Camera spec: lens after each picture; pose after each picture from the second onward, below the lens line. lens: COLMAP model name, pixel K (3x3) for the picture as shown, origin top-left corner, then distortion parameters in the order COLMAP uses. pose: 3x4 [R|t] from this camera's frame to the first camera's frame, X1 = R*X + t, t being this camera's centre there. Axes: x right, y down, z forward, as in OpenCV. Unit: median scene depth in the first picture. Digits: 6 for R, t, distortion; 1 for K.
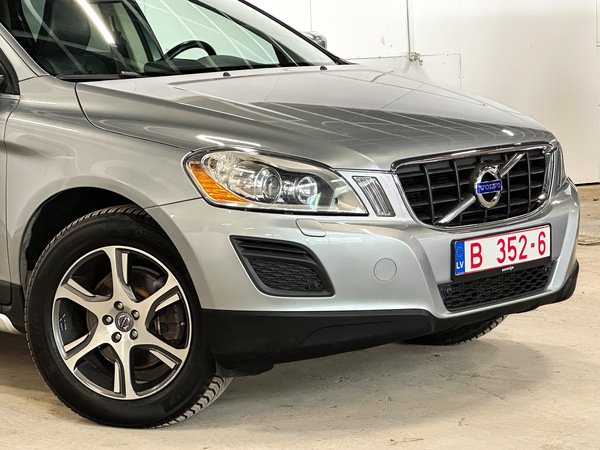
lens RADIAL K [[1746.4, 0, 300.0], [0, 1746.4, 225.0], [0, 0, 1]] dist [-0.452716, 13.022268]
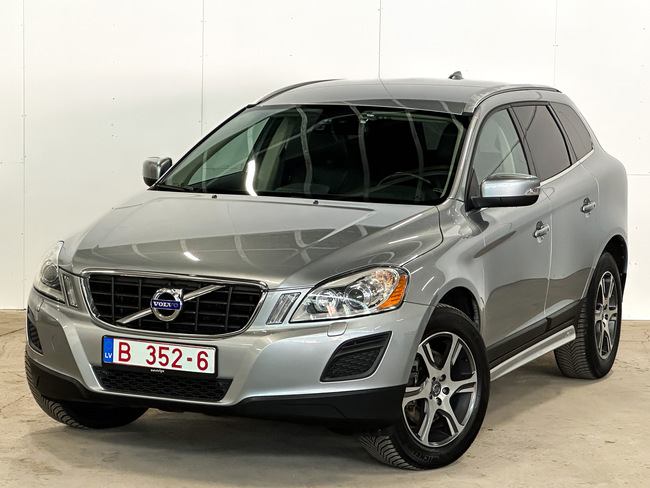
lens RADIAL K [[1891.9, 0, 325.0], [0, 1891.9, 244.0], [0, 0, 1]] dist [-0.452716, 13.022268]
pose [[0.334249, 0.130535, -0.933401, 1.433821], [-0.147877, 0.985360, 0.084847, -0.200597], [0.930811, 0.109669, 0.348659, 0.637477]]
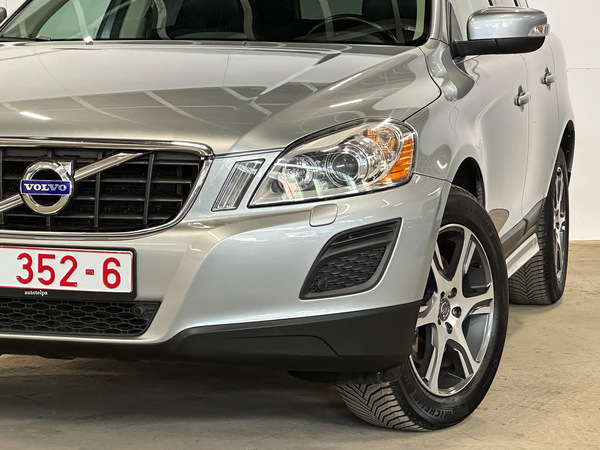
lens RADIAL K [[1746.4, 0, 300.0], [0, 1746.4, 225.0], [0, 0, 1]] dist [-0.452716, 13.022268]
pose [[0.464656, 0.119278, -0.877421, 0.869622], [-0.126641, 0.989651, 0.067470, -0.074155], [0.876389, 0.079767, 0.474952, 0.739368]]
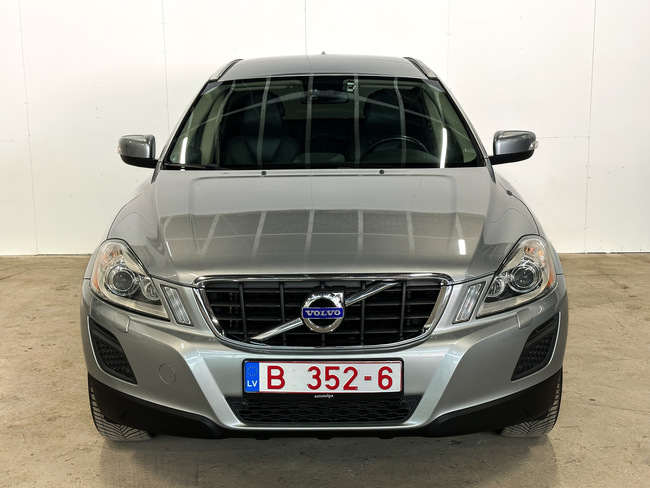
lens RADIAL K [[904.8, 0, 325.0], [0, 904.8, 244.0], [0, 0, 1]] dist [0.154100, -0.103057]
pose [[0.677365, 0.153280, -0.719501, 0.493756], [-0.100653, 0.988165, 0.115757, -0.125614], [0.728728, -0.005990, 0.684777, 0.646979]]
